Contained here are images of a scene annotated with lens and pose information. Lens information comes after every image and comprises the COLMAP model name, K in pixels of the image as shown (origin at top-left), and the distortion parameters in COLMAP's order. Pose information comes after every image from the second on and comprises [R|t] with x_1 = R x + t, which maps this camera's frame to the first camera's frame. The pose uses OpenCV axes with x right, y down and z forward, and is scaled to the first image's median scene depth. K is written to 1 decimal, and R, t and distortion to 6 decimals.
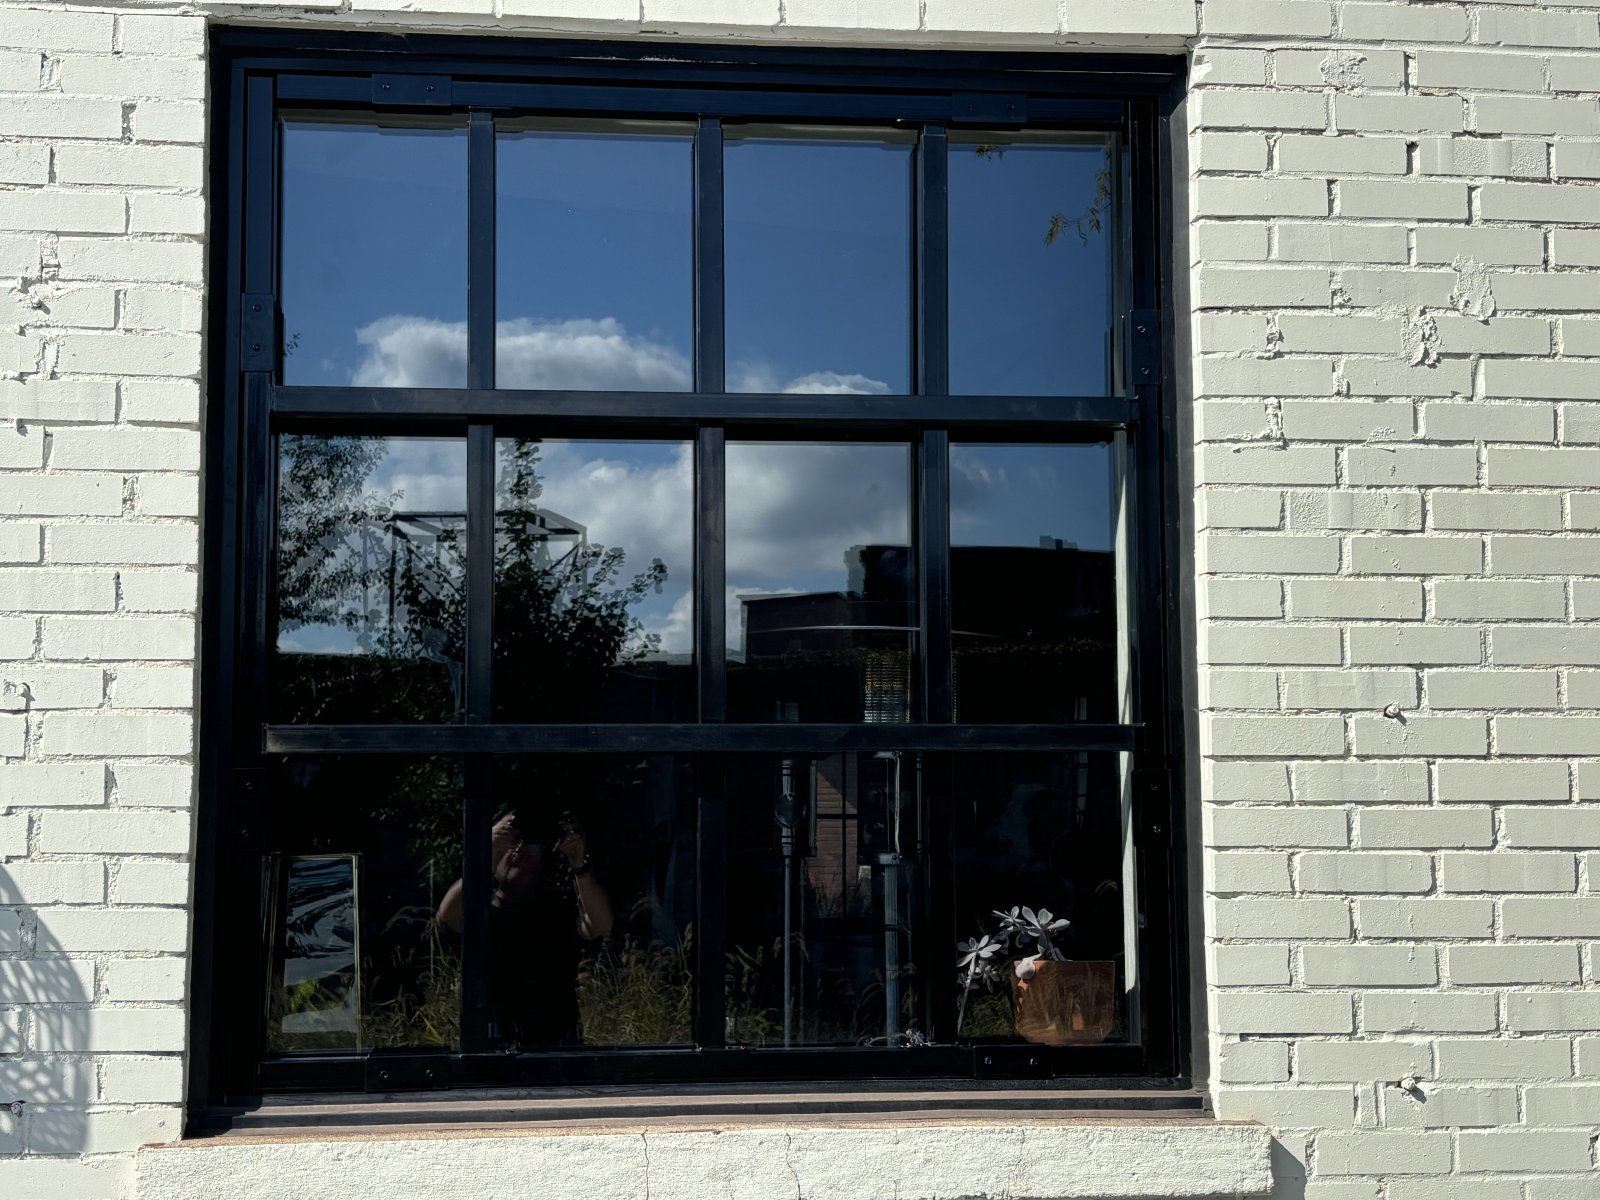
lens RADIAL K [[2282.6, 0, 800.0], [0, 2282.6, 600.0], [0, 0, 1]] dist [-0.013624, -0.046703]
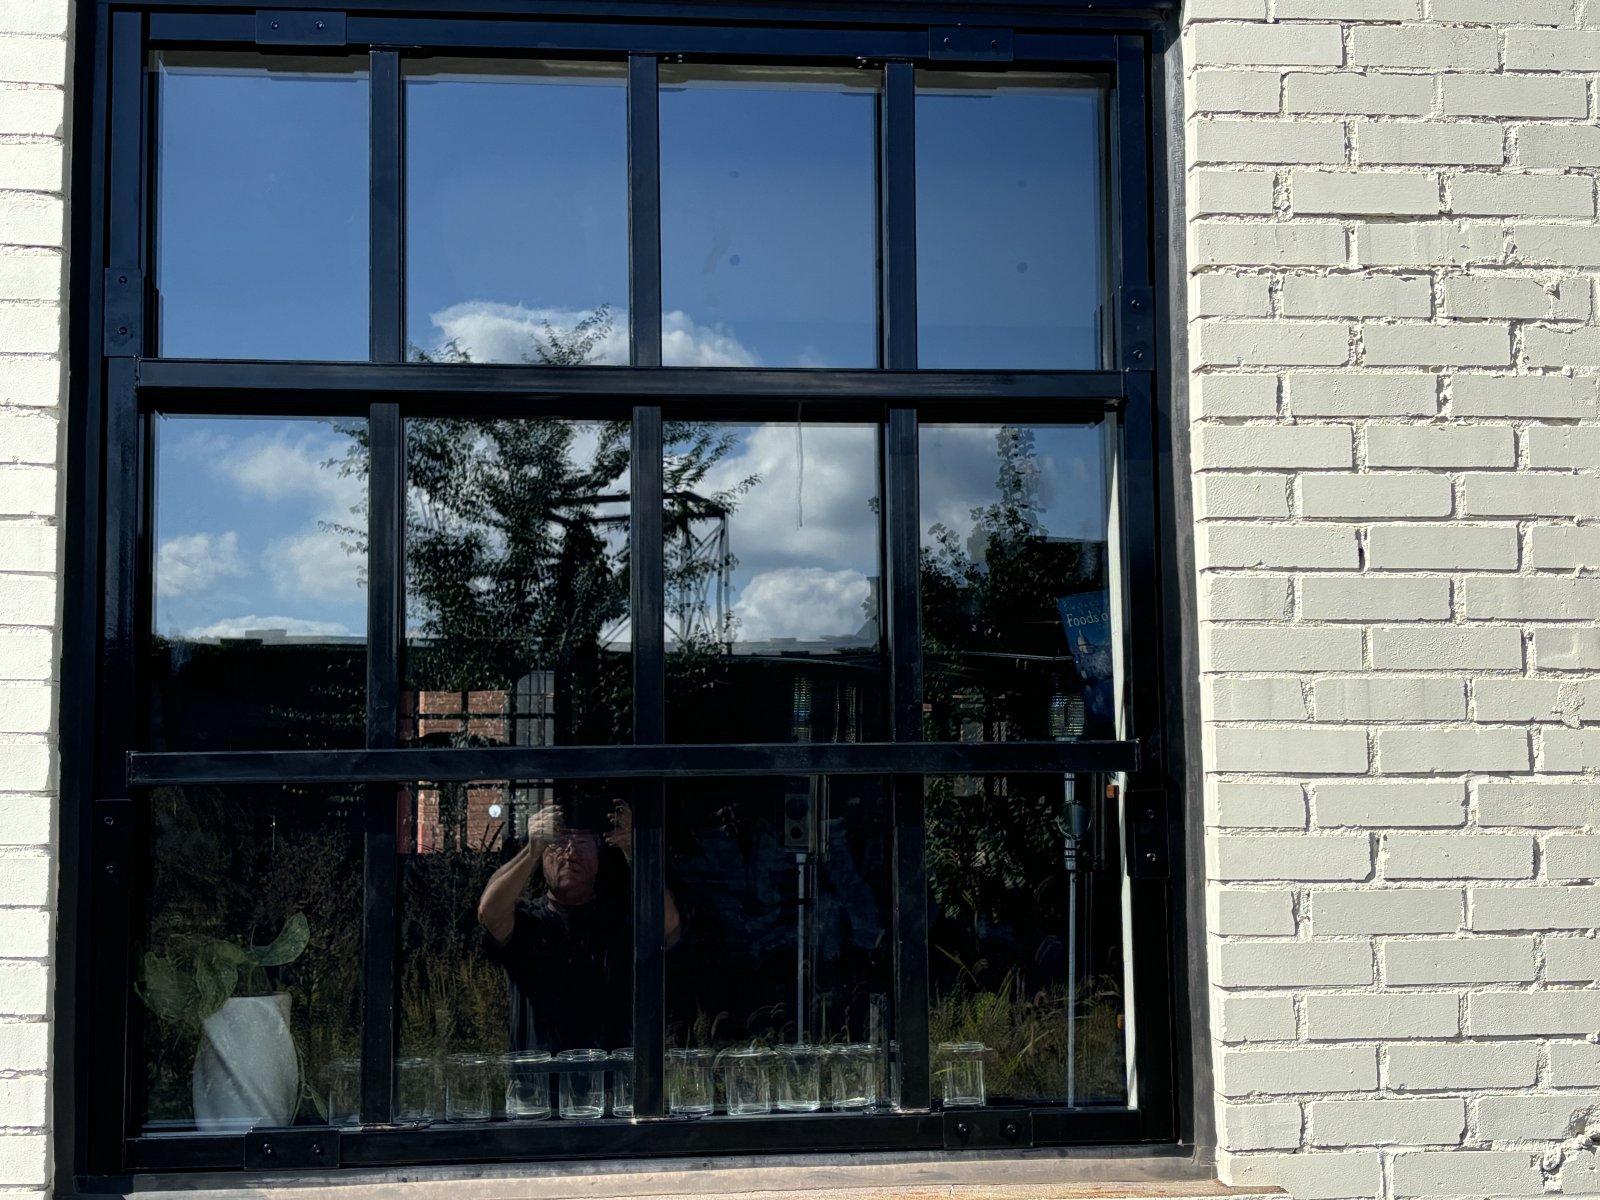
lens RADIAL K [[2282.6, 0, 800.0], [0, 2282.6, 600.0], [0, 0, 1]] dist [-0.013624, -0.046703]
pose [[0.999972, -0.007346, 0.001122, 0.019624], [0.007339, 0.999958, 0.005549, -0.005730], [-0.001162, -0.005540, 0.999984, 0.117729]]
